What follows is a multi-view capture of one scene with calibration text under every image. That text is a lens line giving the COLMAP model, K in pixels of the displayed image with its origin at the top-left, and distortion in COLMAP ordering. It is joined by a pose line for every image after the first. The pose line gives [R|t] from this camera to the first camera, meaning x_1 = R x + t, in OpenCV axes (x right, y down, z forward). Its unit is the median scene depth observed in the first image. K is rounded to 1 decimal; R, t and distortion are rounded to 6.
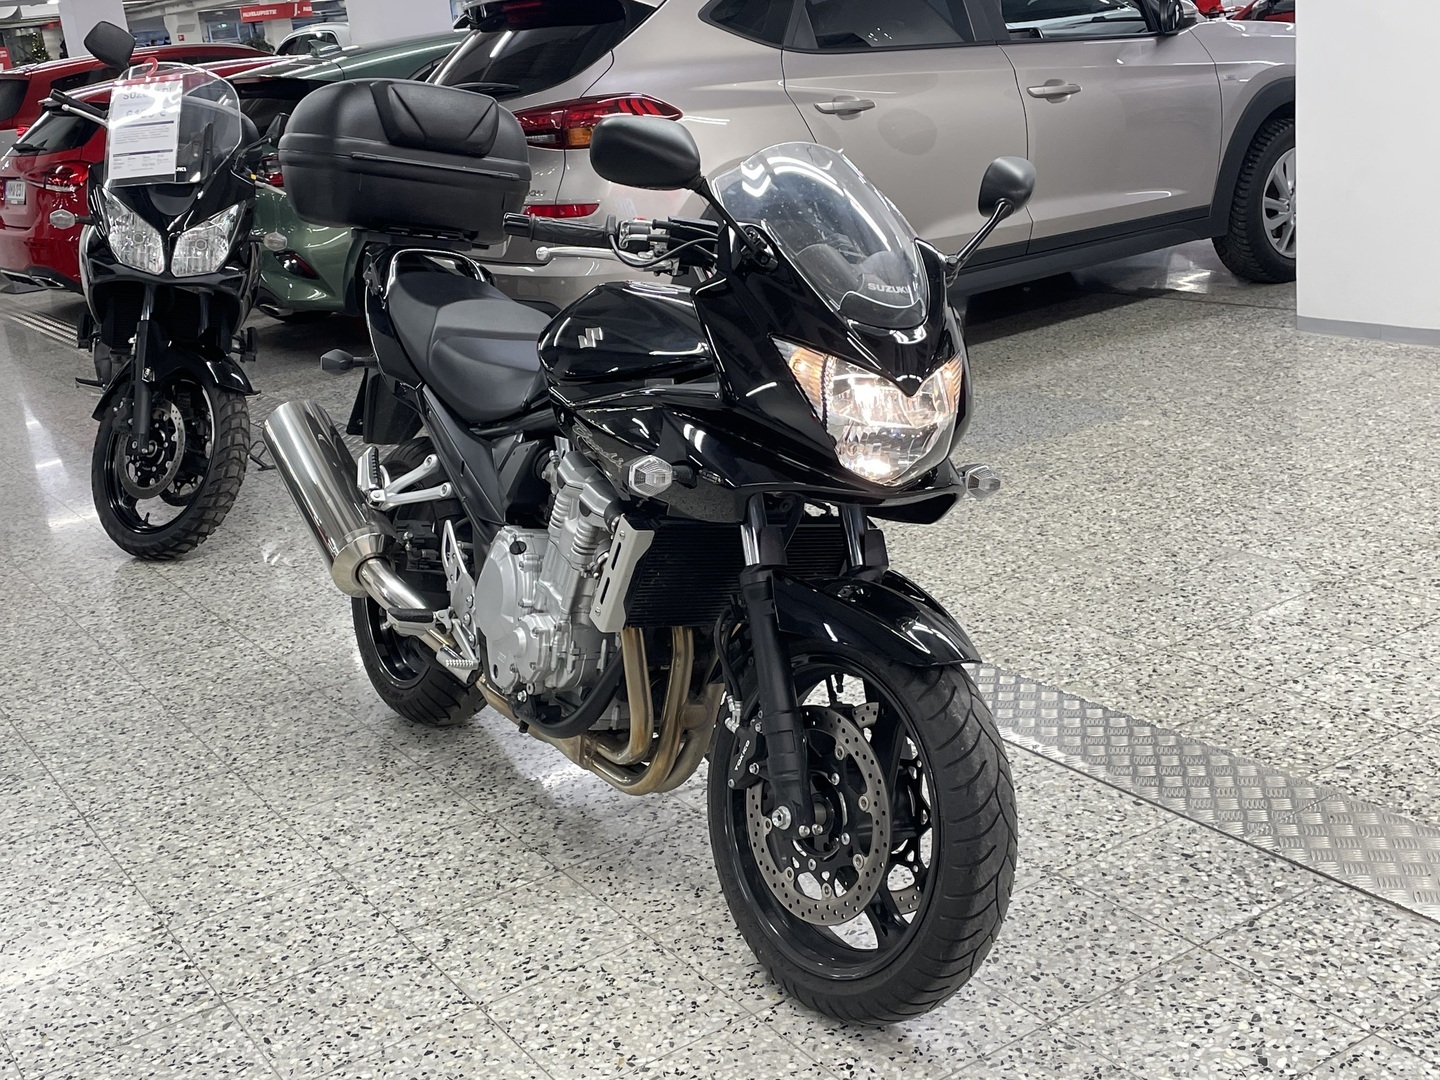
lens RADIAL K [[1713.9, 0, 707.1], [0, 1713.9, 535.6], [0, 0, 1]] dist [0.074602, 0.000000]
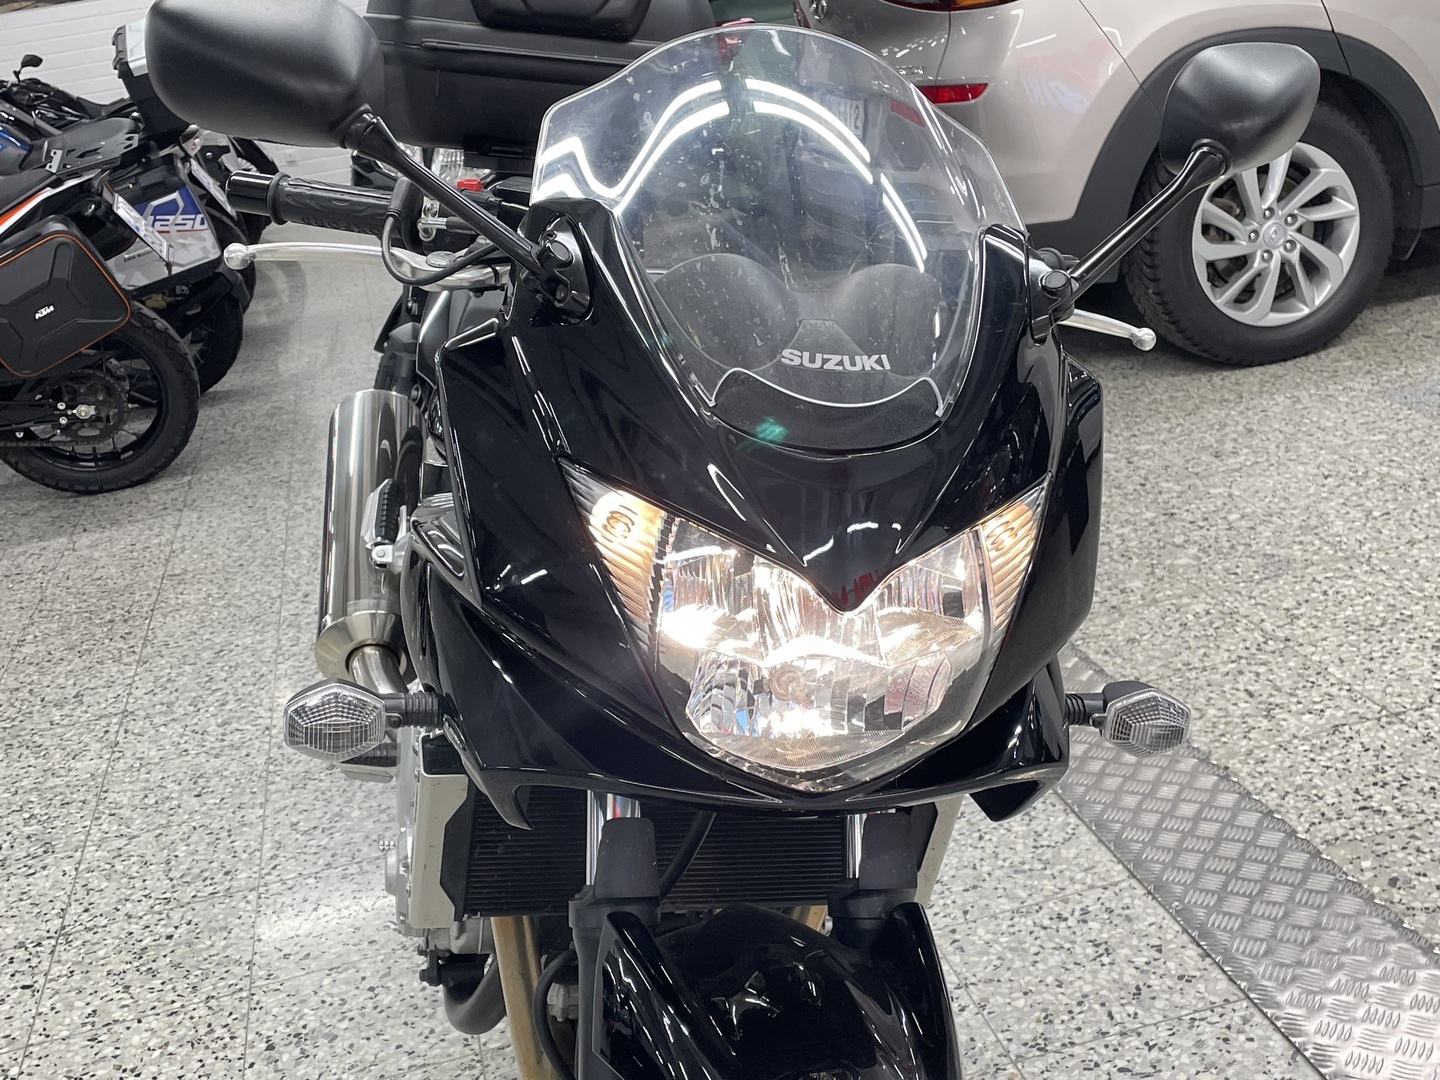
lens RADIAL K [[1713.9, 0, 723.8], [0, 1713.9, 538.1], [0, 0, 1]] dist [0.074602, 0.000000]
pose [[0.938106, 0.075608, -0.337995, 0.192837], [-0.047807, 0.994808, 0.089845, -0.112673], [0.343033, -0.068126, 0.936850, 0.466508]]
